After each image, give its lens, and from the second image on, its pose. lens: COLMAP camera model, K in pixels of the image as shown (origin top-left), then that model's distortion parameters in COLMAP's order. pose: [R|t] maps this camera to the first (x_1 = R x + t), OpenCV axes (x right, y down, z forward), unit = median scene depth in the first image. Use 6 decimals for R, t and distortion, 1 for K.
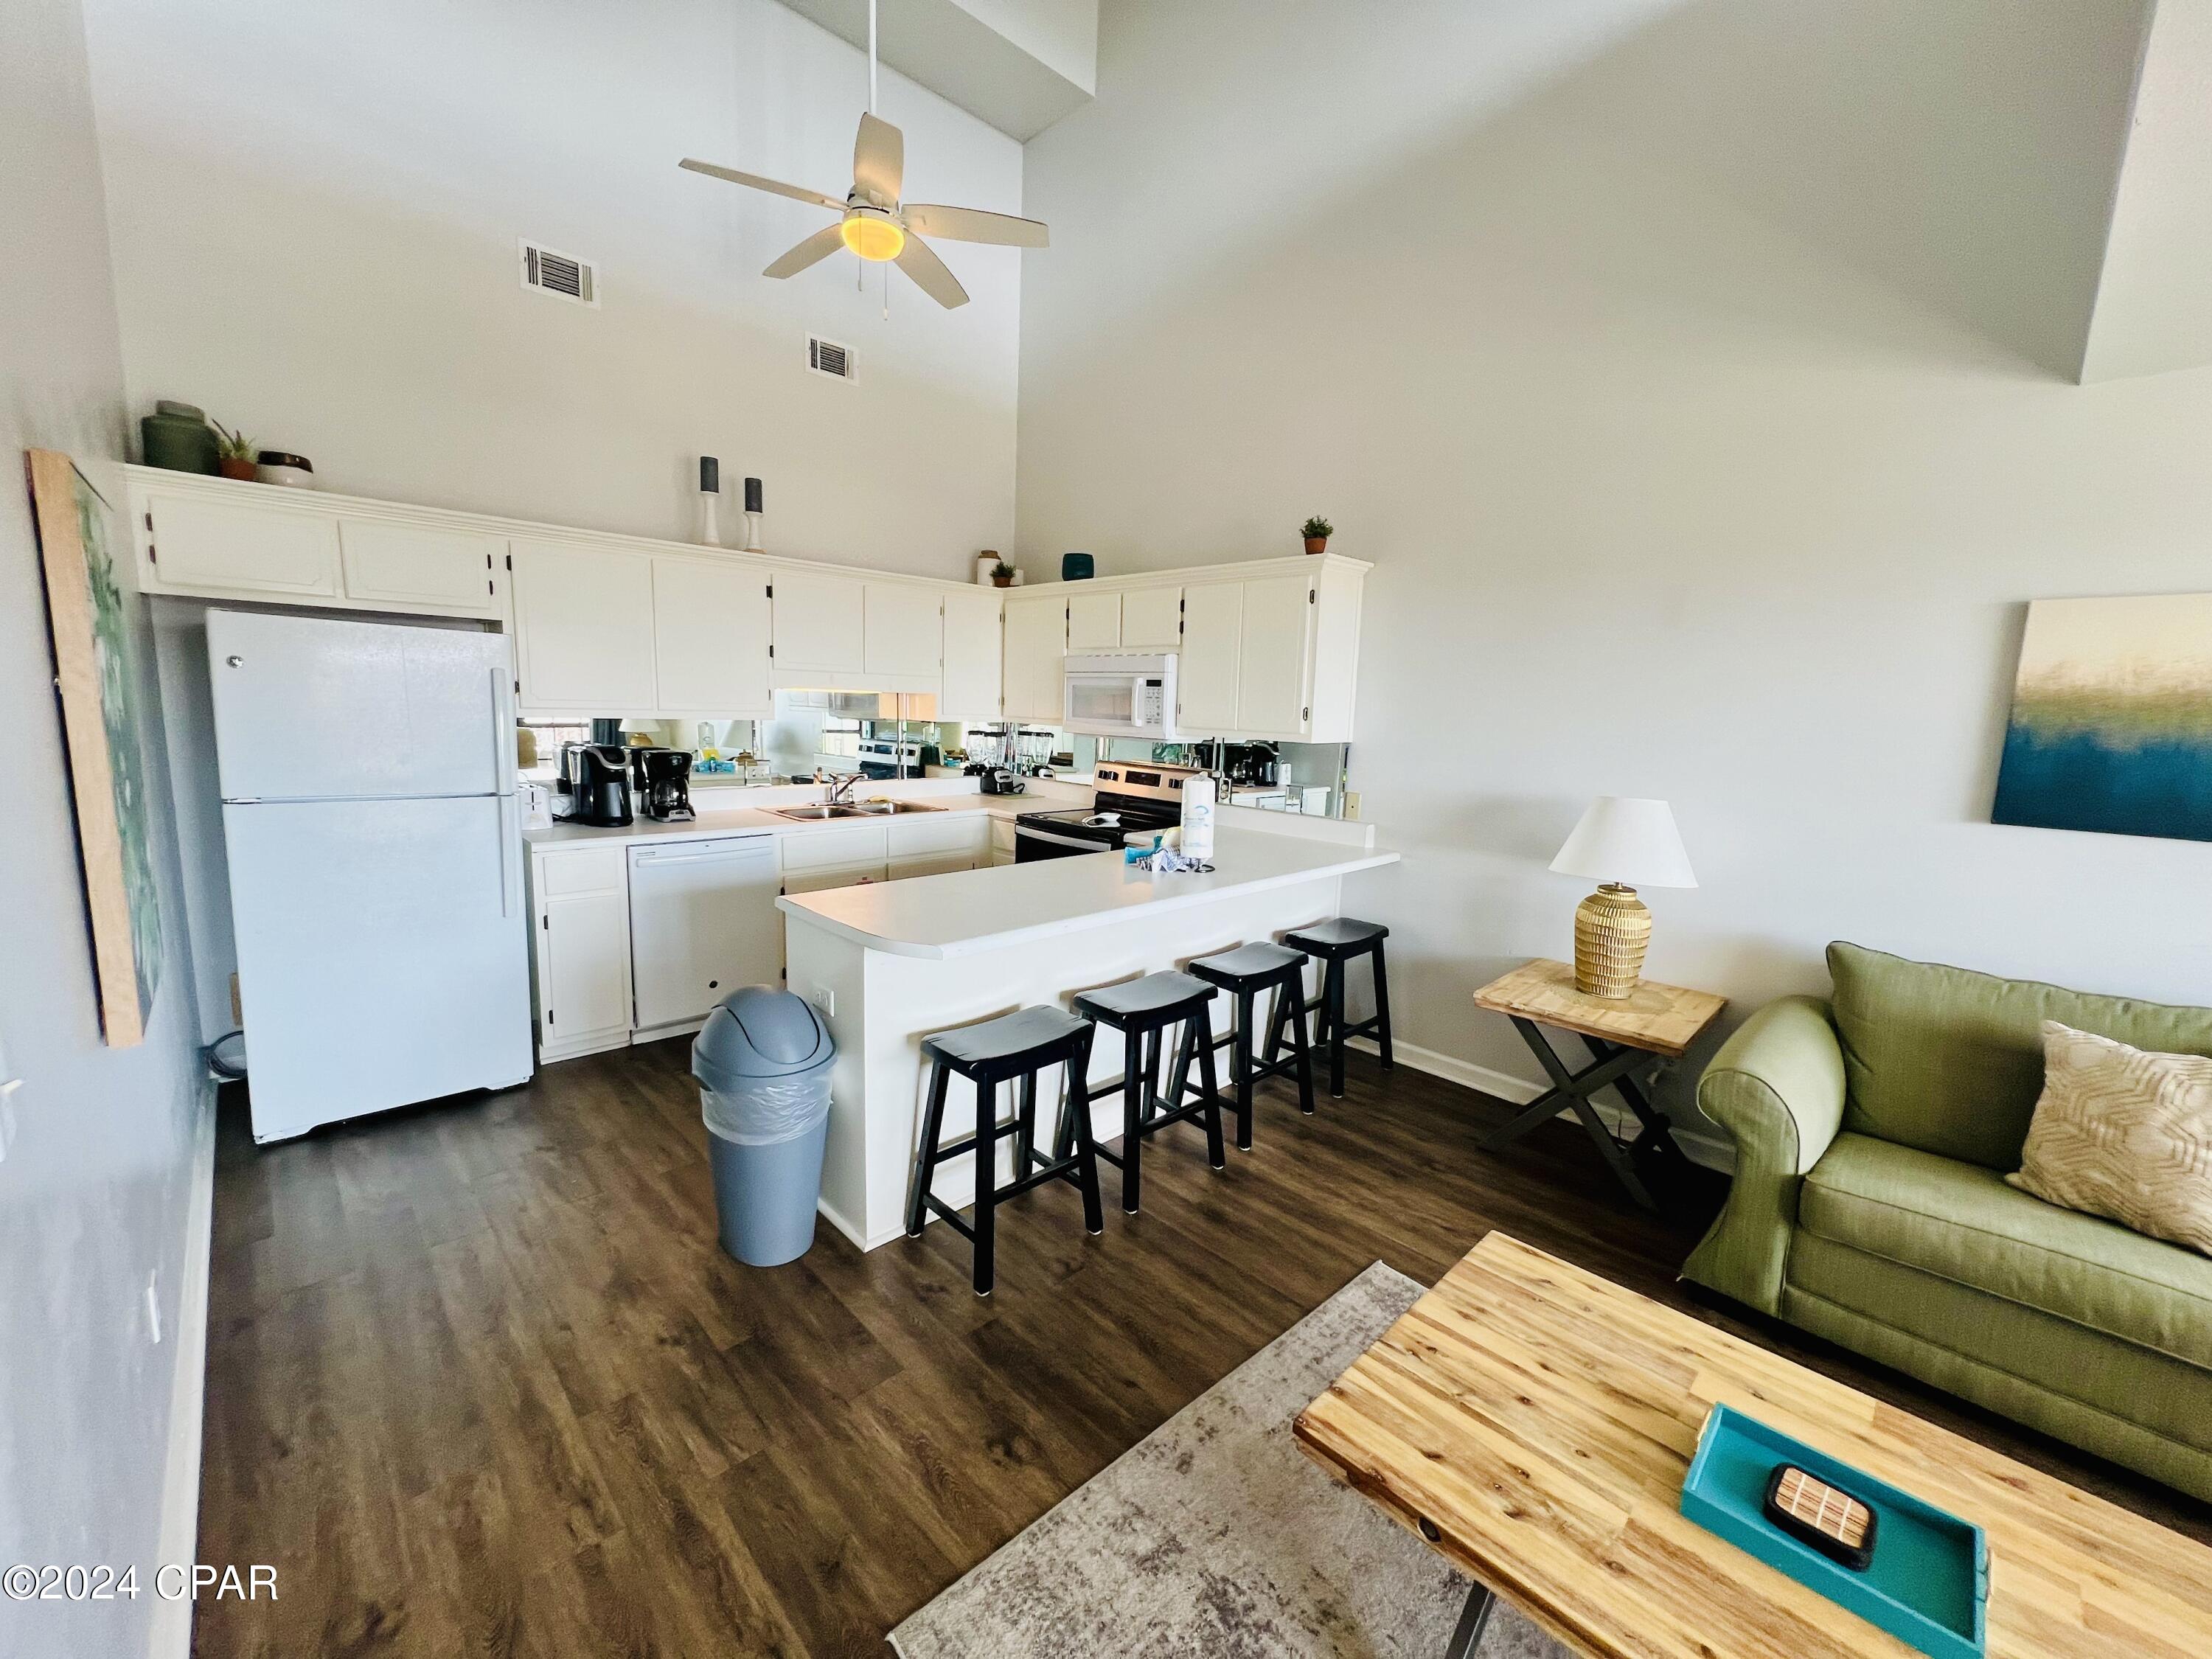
lens RADIAL K [[878.4, 0, 1108.6], [0, 878.4, 829.0], [0, 0, 1]] dist [-0.006000, 0.000904]
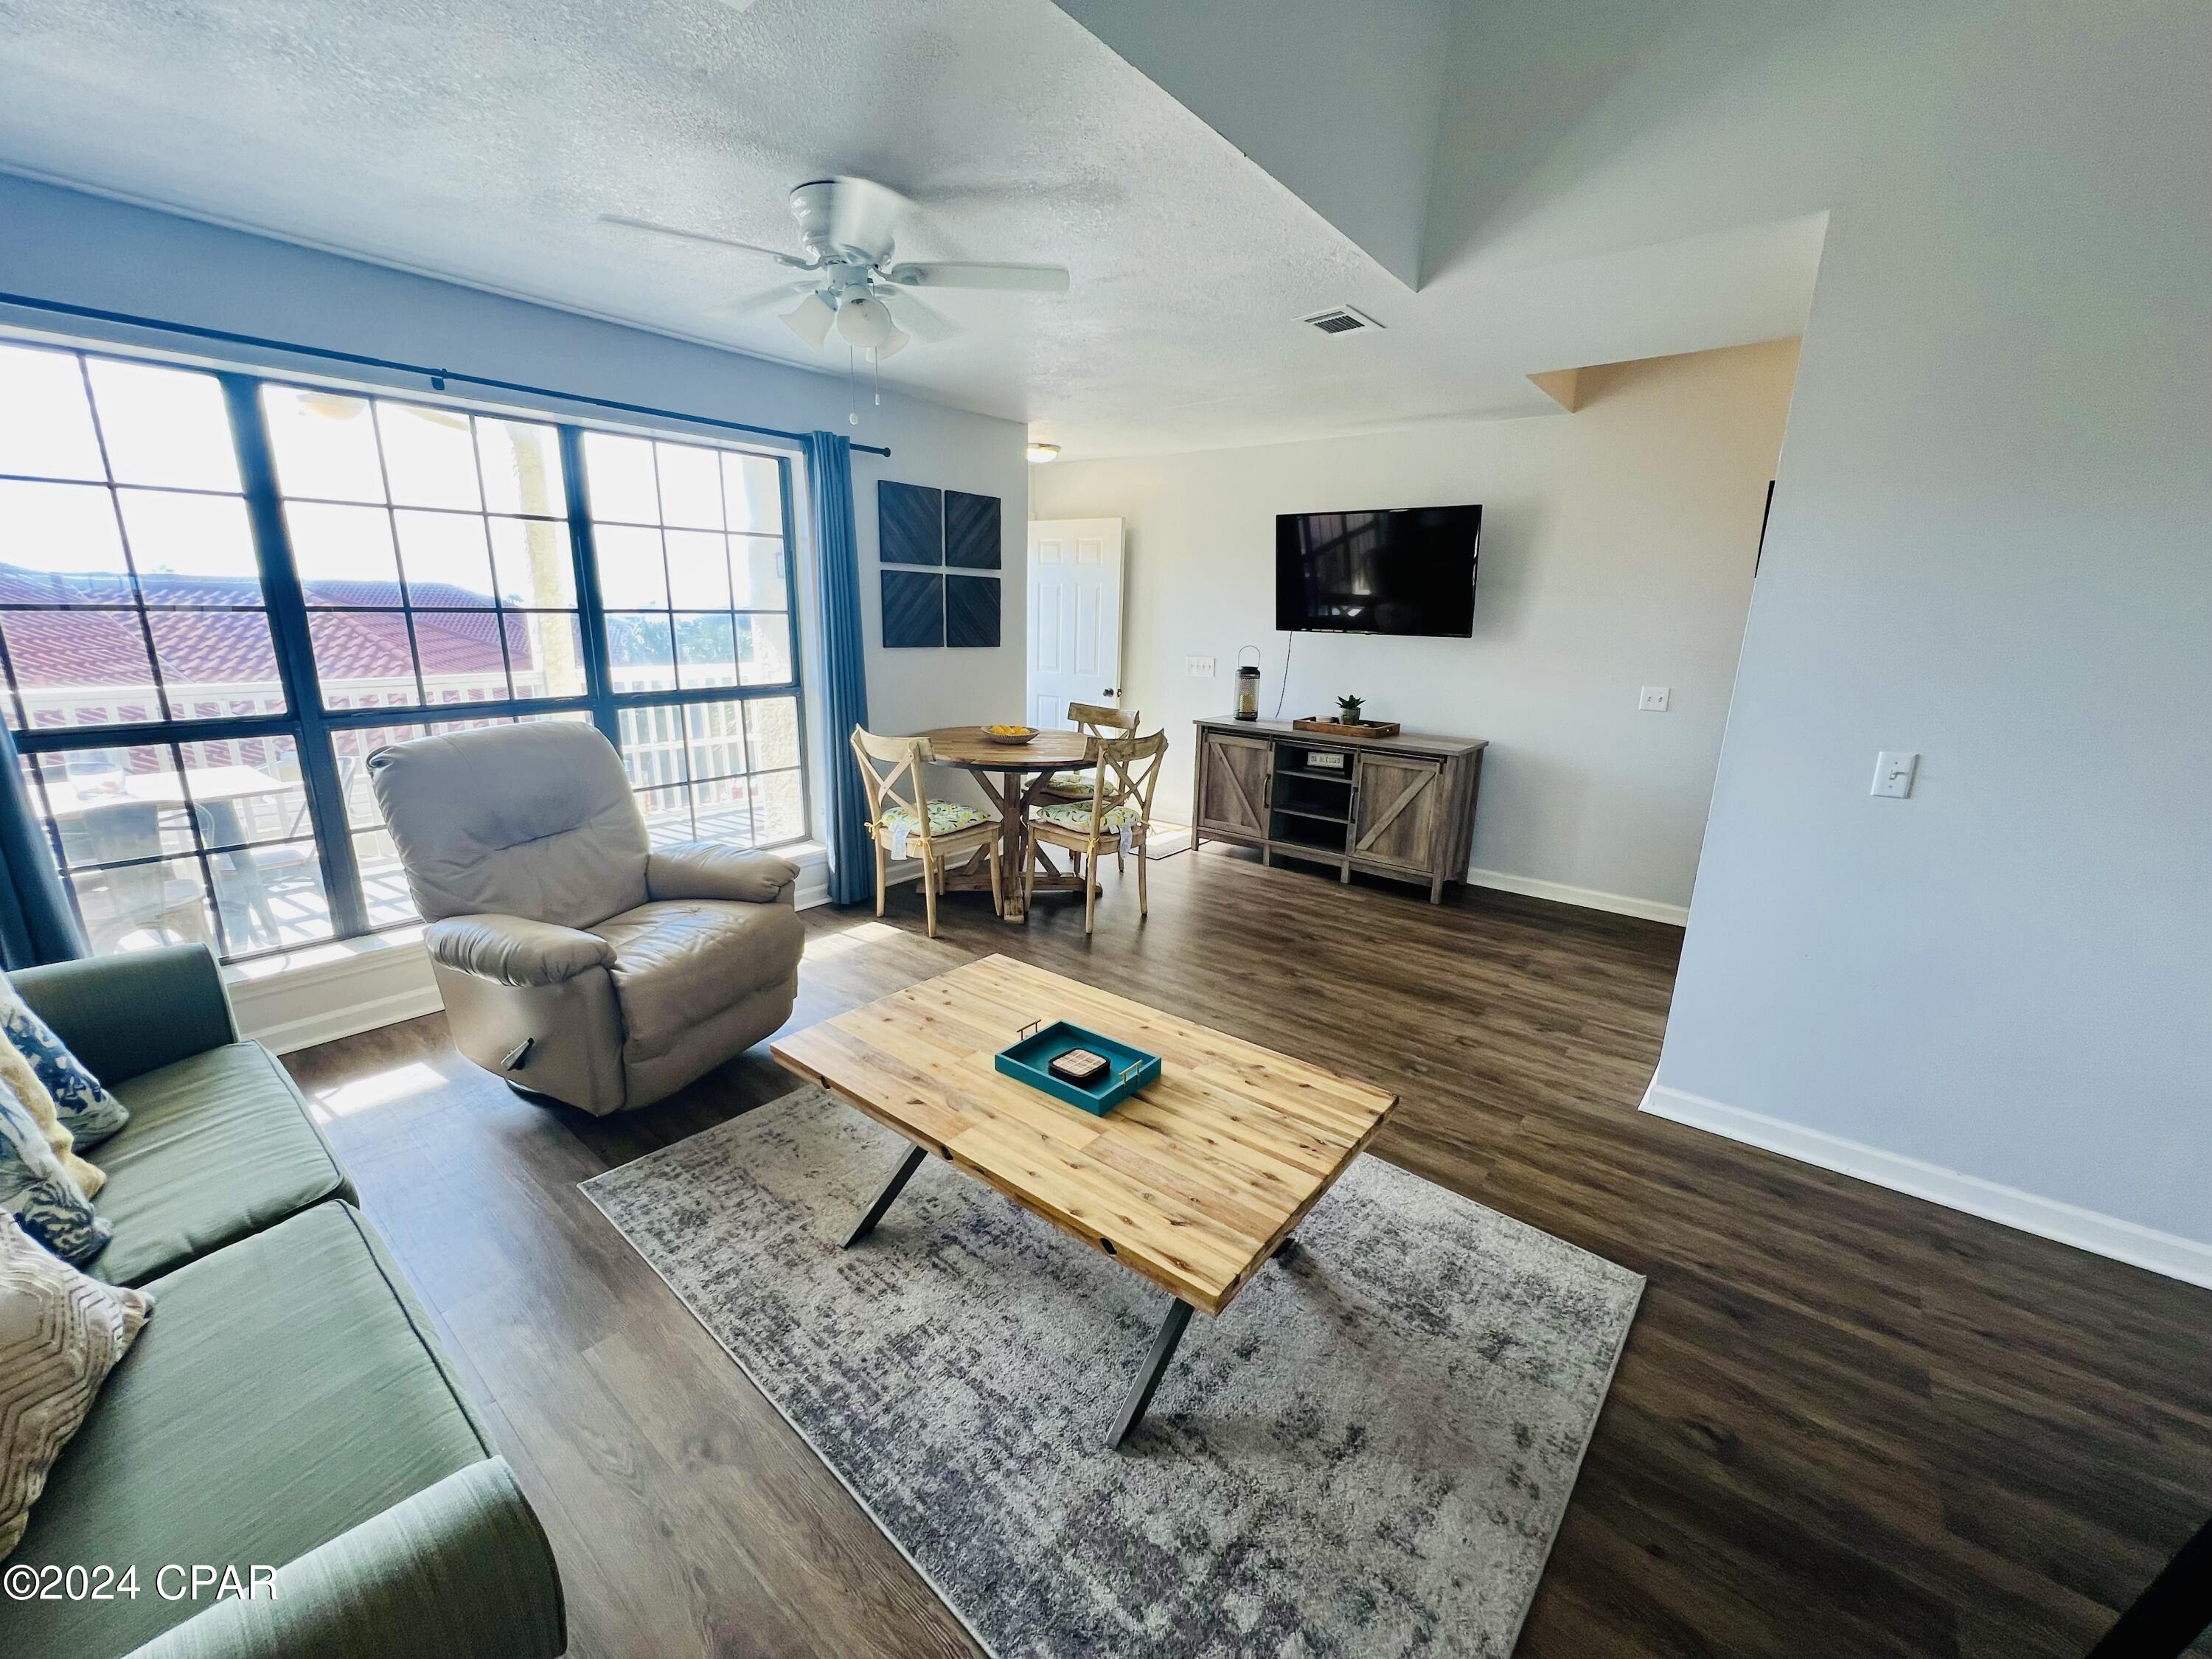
lens RADIAL K [[878.4, 0, 1103.0], [0, 878.4, 837.8], [0, 0, 1]] dist [-0.006000, 0.000904]
pose [[-0.991634, -0.024099, -0.126809, 0.353165], [-0.071981, 0.918722, 0.388289, -0.091416], [0.107145, 0.394168, -0.912771, 0.836530]]
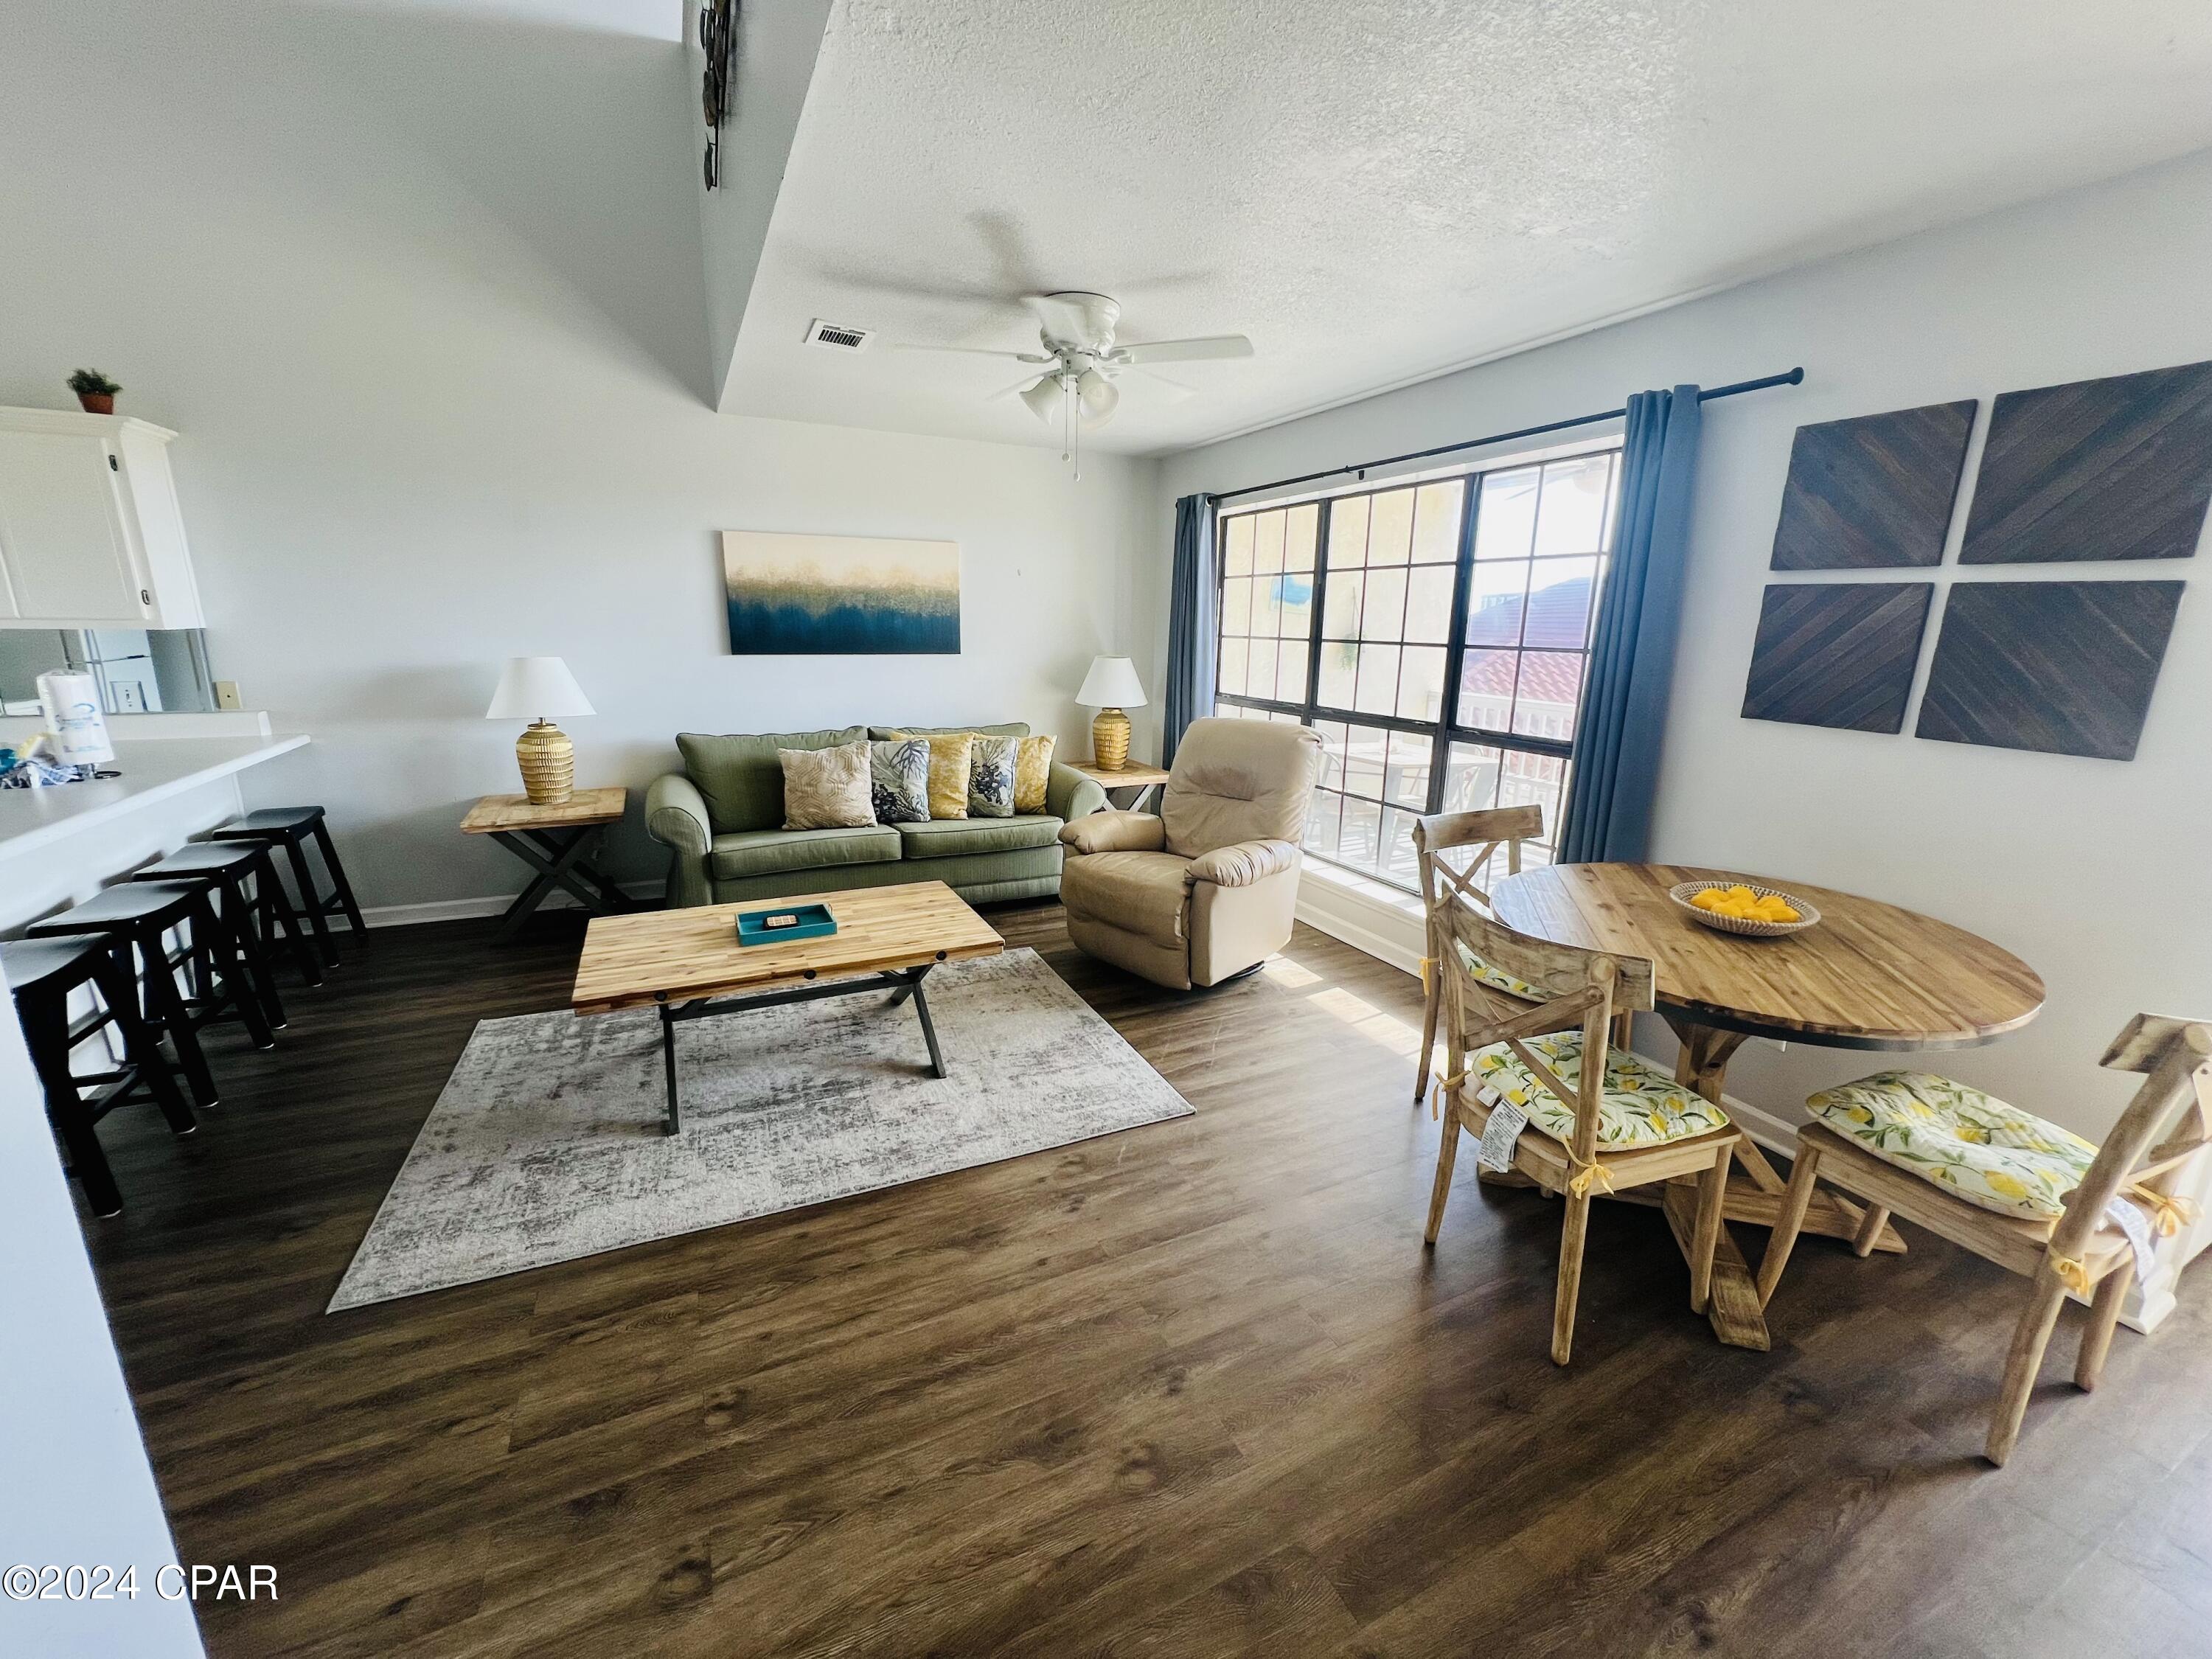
lens RADIAL K [[878.4, 0, 1105.9], [0, 878.4, 835.5], [0, 0, 1]] dist [-0.006000, 0.000904]
pose [[0.312374, -0.253958, 0.915384, -0.397582], [0.130305, 0.965950, 0.223520, 0.038510], [-0.940980, 0.049457, 0.334829, -0.254317]]
